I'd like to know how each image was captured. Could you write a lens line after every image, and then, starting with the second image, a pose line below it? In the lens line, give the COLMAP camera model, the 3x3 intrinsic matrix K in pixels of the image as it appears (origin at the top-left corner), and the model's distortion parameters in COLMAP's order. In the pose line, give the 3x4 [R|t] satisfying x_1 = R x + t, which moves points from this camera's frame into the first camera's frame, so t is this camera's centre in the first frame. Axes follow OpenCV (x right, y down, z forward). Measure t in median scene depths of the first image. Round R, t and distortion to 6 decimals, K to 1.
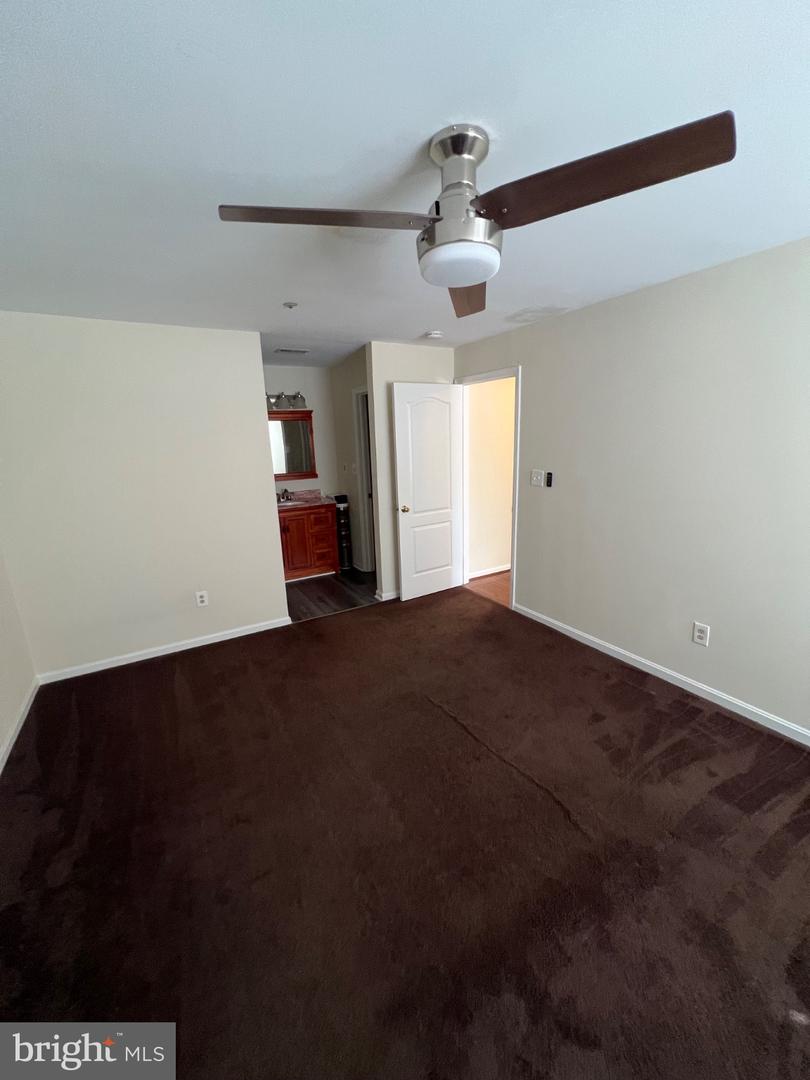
lens RADIAL K [[431.7, 0, 407.4], [0, 431.7, 540.2], [0, 0, 1]] dist [-0.002161, 0.000552]
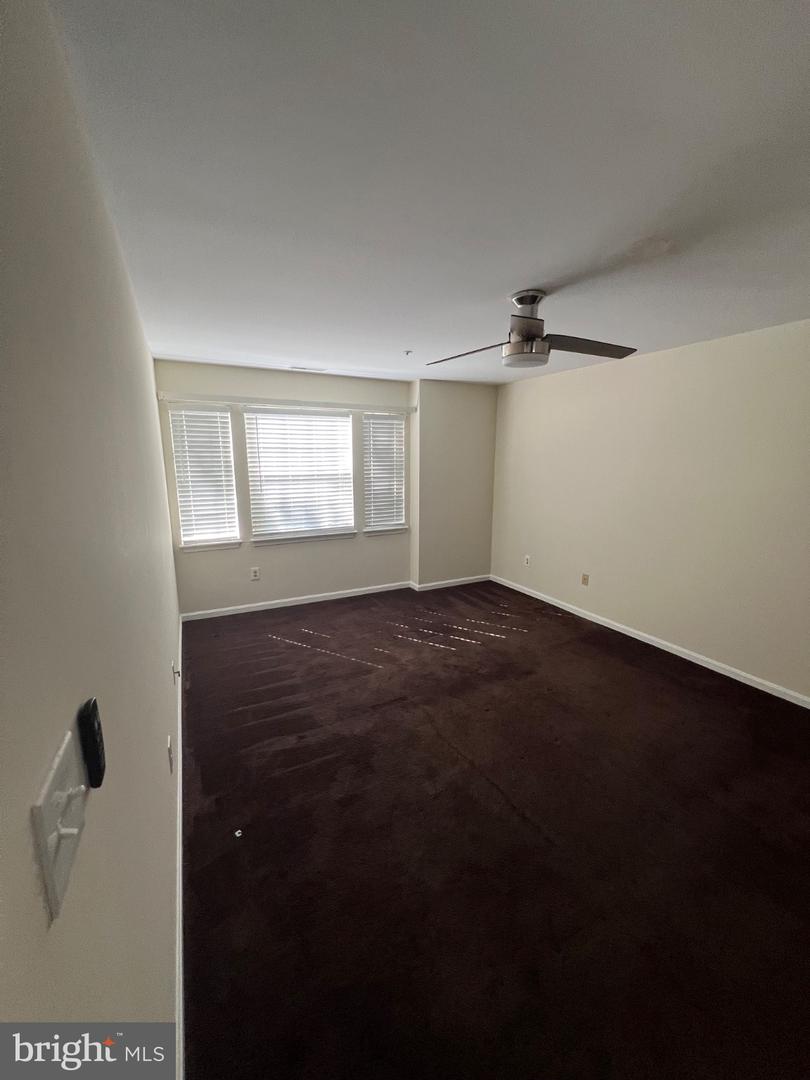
lens RADIAL K [[431.7, 0, 407.4], [0, 431.7, 540.2], [0, 0, 1]] dist [-0.002161, 0.000552]
pose [[-0.998720, 0.024416, 0.044293, 0.289383], [0.040676, 0.908222, 0.416507, -0.410108], [-0.030059, 0.417776, -0.908053, 1.613512]]
